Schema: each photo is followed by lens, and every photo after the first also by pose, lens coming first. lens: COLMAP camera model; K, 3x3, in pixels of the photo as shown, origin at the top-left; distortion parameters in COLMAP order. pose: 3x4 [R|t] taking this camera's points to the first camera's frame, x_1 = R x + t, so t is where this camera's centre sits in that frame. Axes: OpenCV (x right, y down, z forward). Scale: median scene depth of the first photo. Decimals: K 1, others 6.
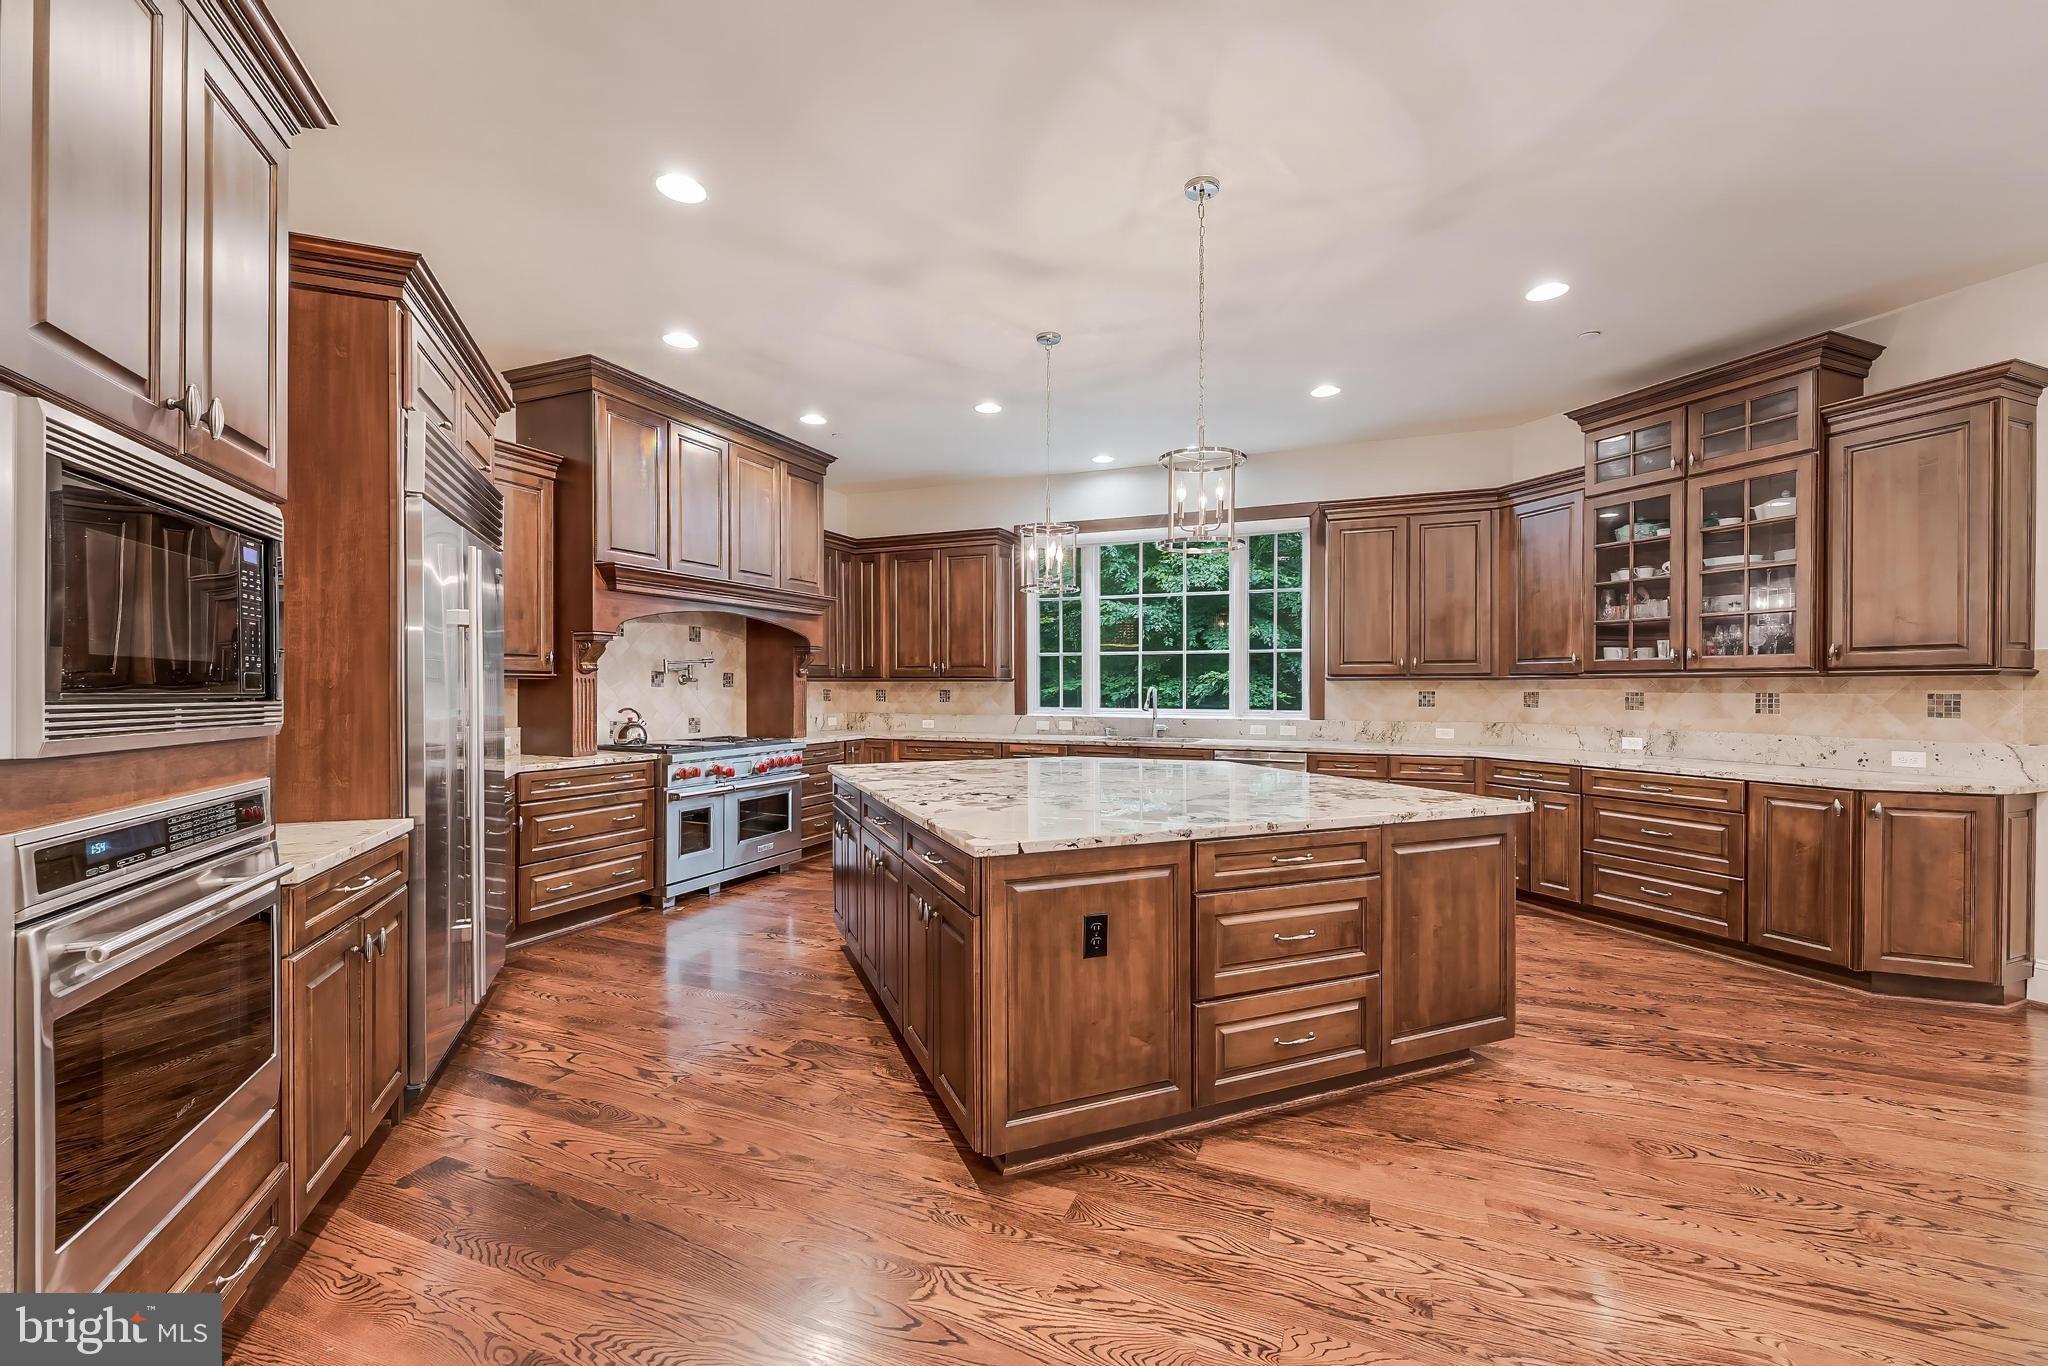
lens RADIAL K [[825.5, 0, 1024.0], [0, 825.5, 683.0], [0, 0, 1]] dist [-0.000677, -0.000057]
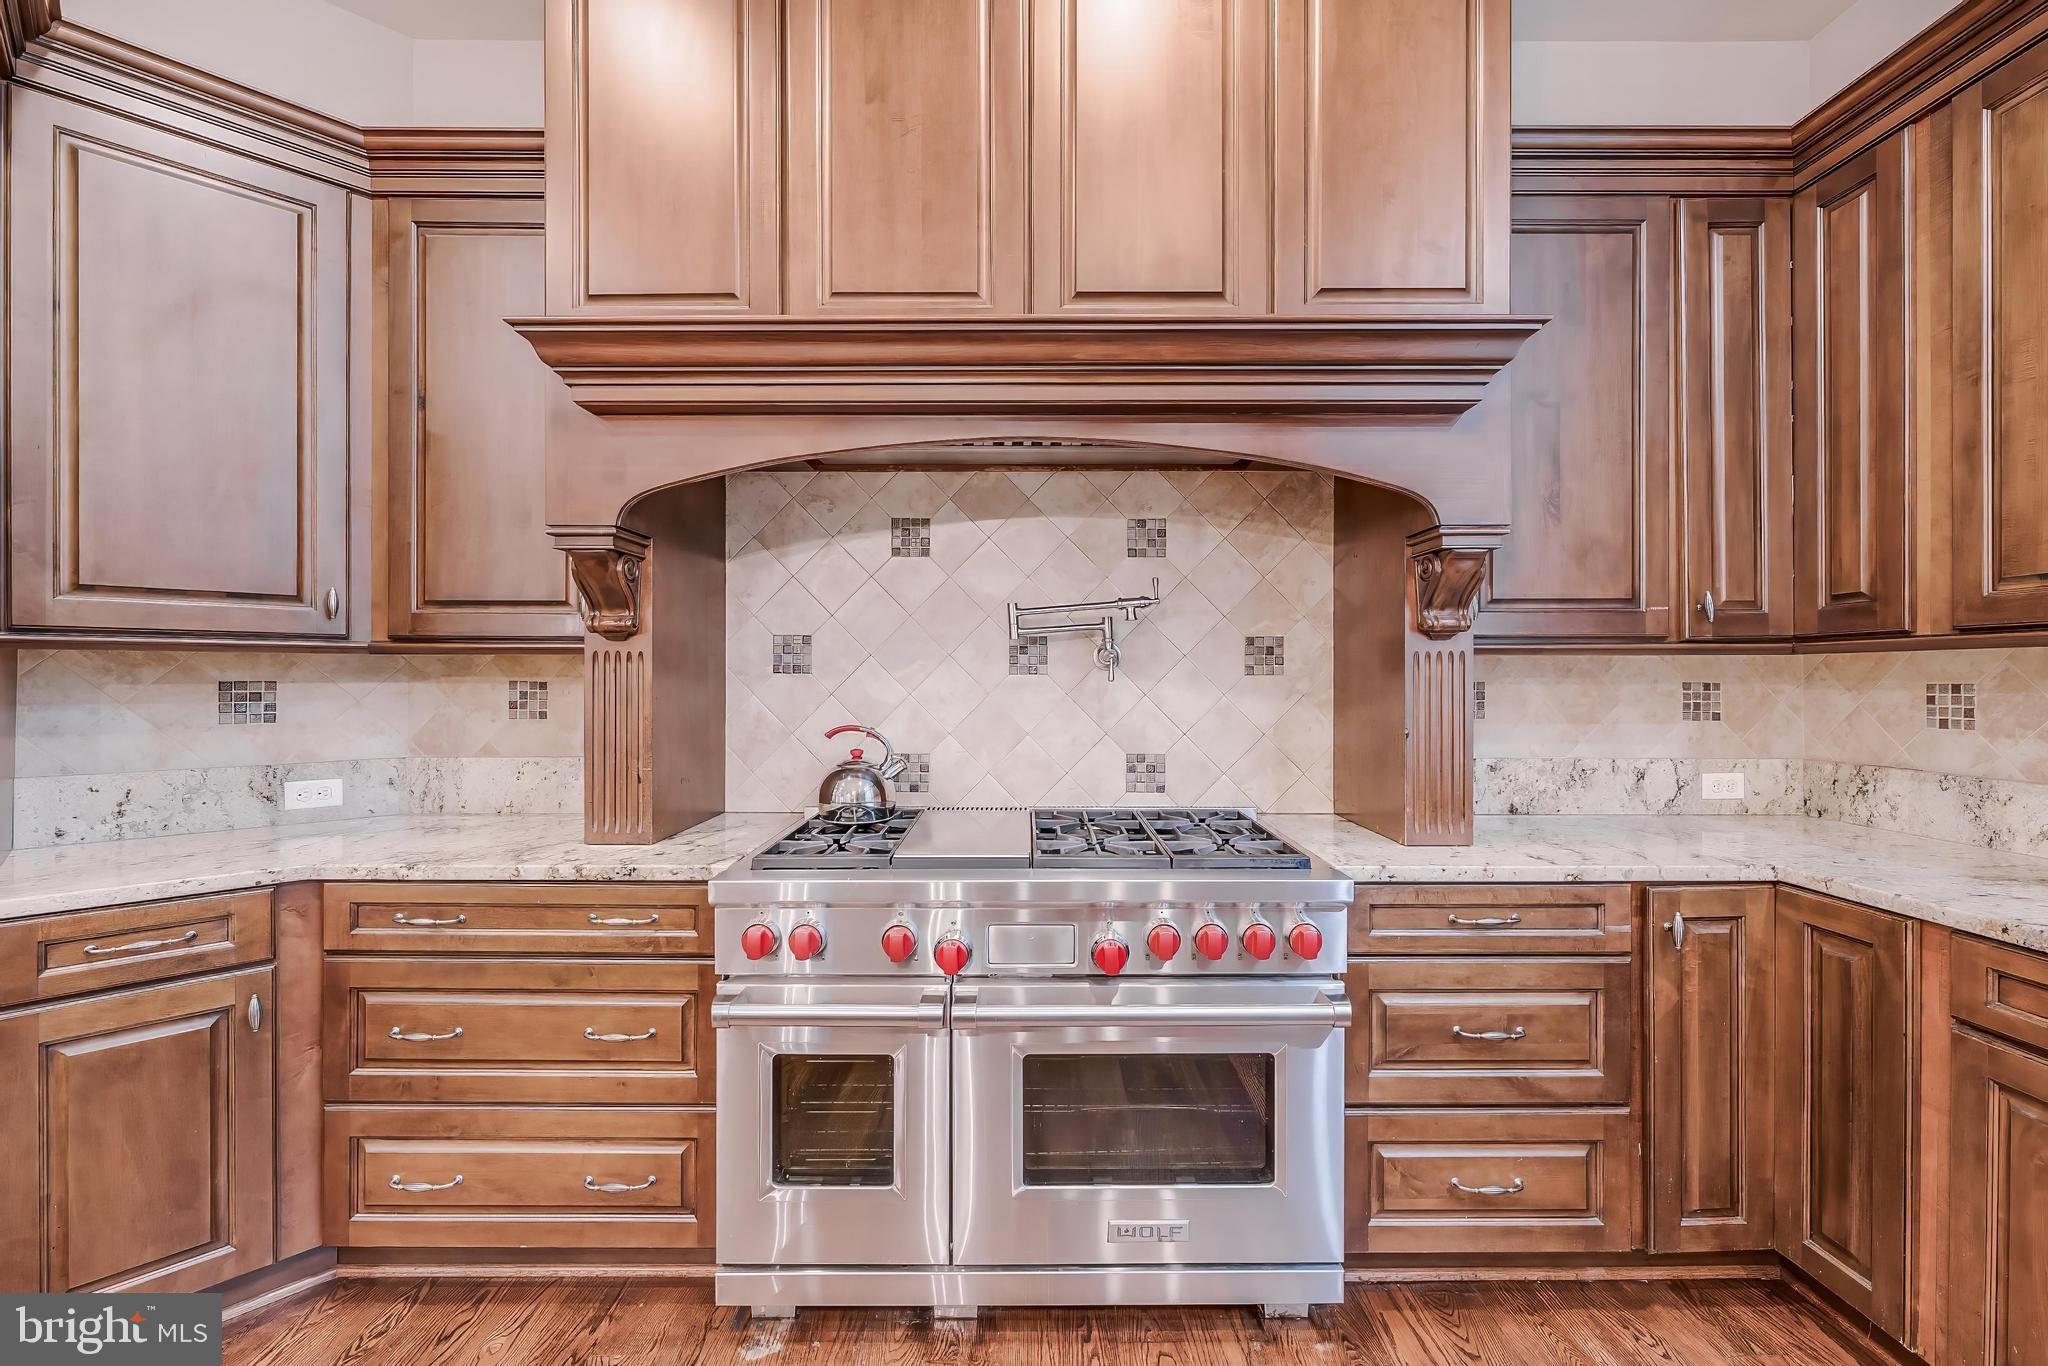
lens RADIAL K [[850.2, 0, 1024.0], [0, 850.2, 683.0], [0, 0, 1]] dist [-0.001495, -0.000173]
pose [[0.399928, 0.004851, -0.916534, -0.057014], [0.004061, 0.999967, 0.007065, 0.005940], [0.916538, -0.006547, 0.399895, 0.797083]]
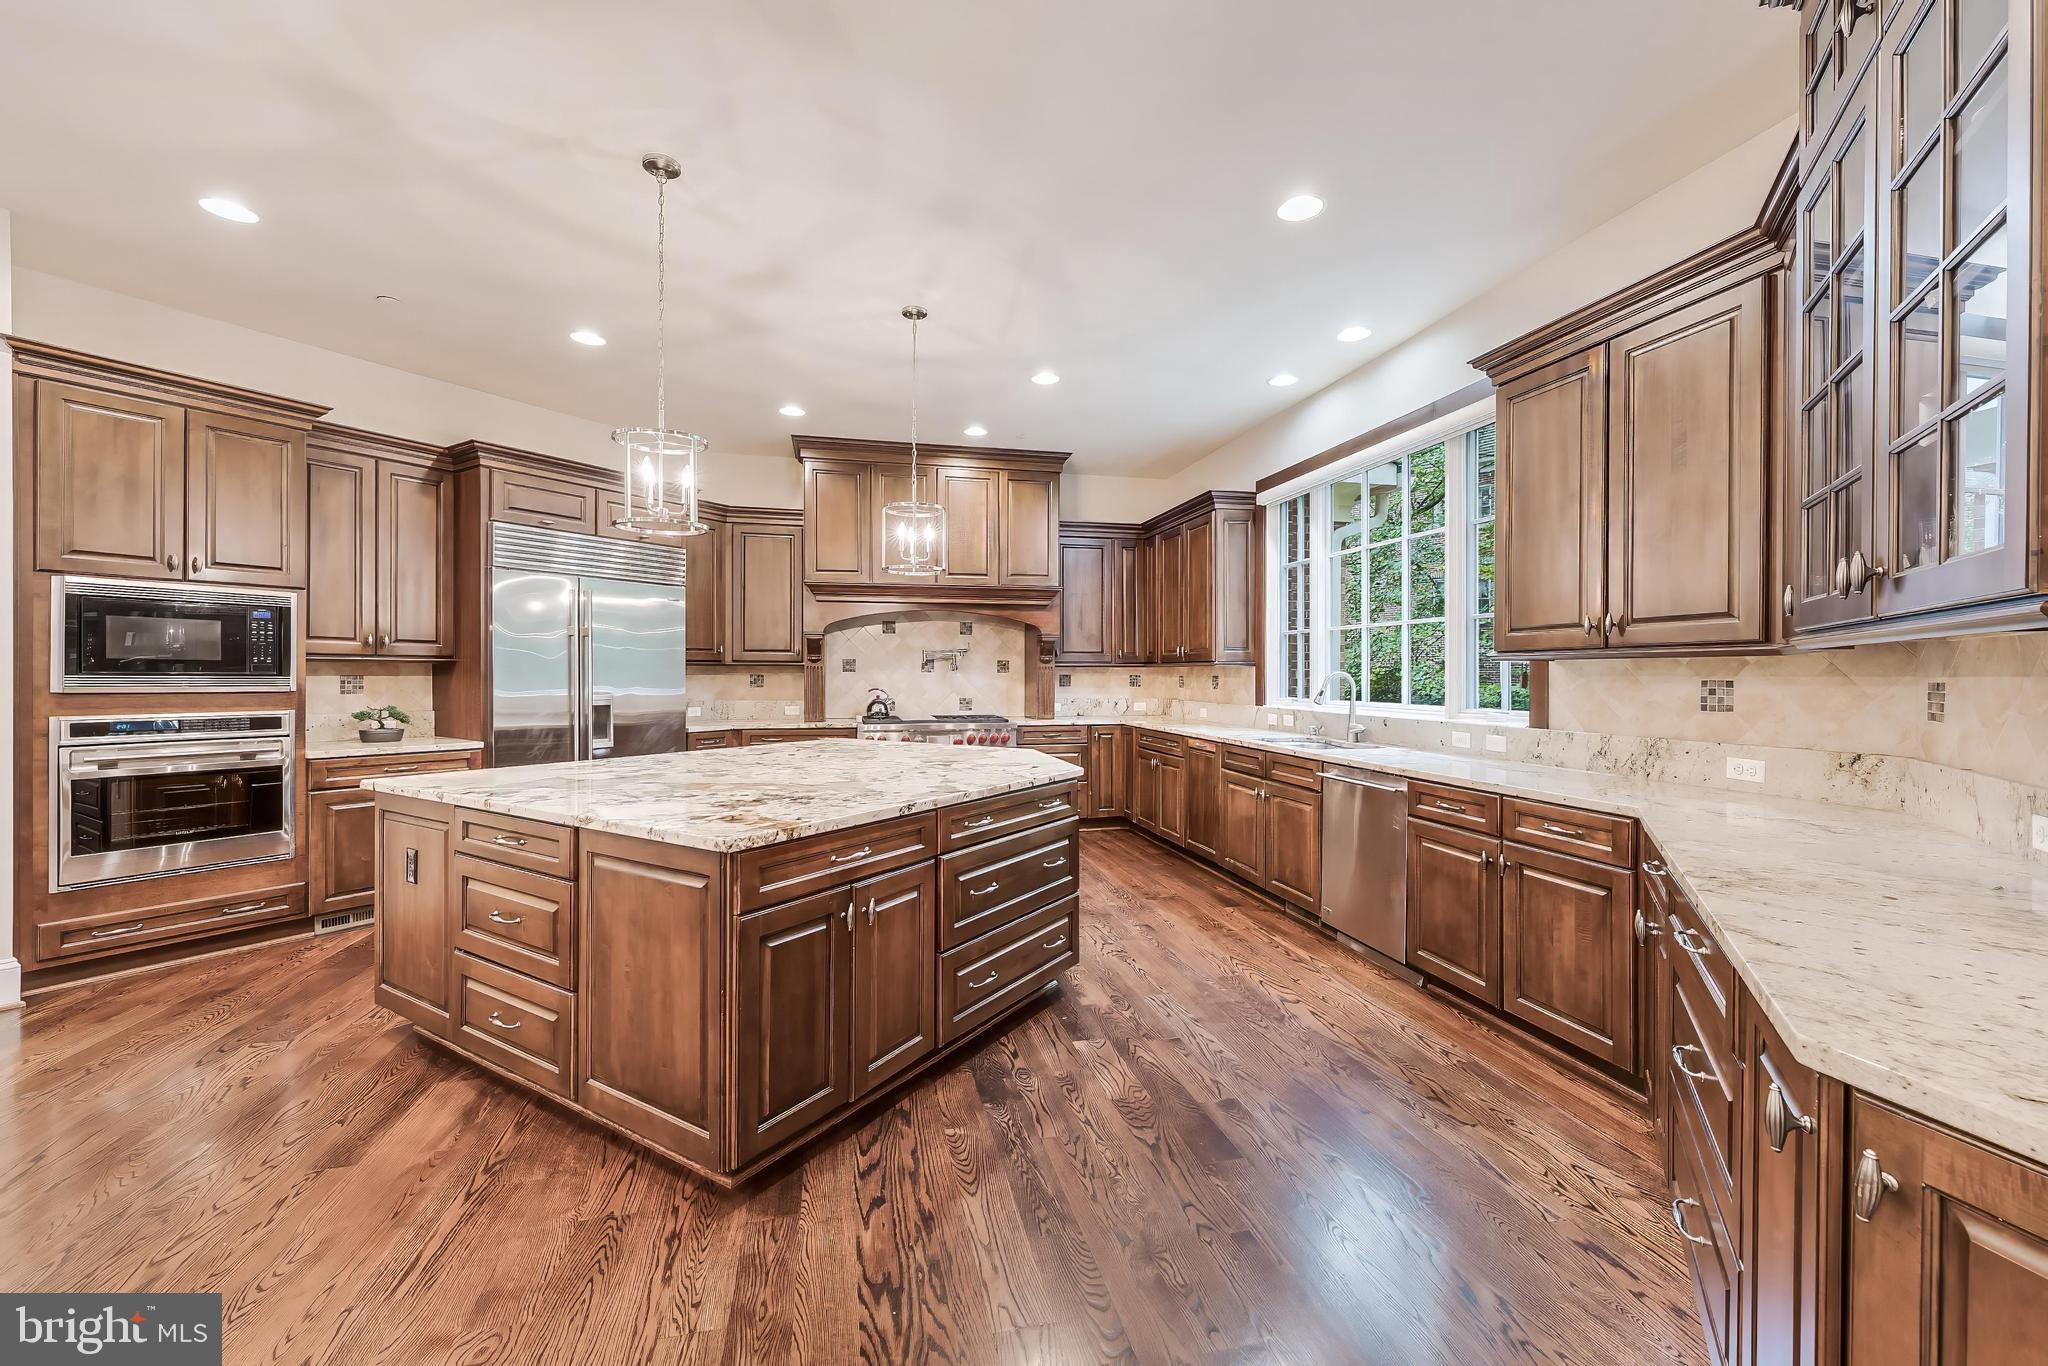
lens RADIAL K [[799.8, 0, 1024.0], [0, 799.8, 683.0], [0, 0, 1]] dist [0.001016, 0.000109]
pose [[0.598932, 0.010401, -0.800732, 0.593911], [0.002041, 0.999893, 0.014514, 0.003489], [0.800797, -0.010327, 0.598847, 0.372693]]
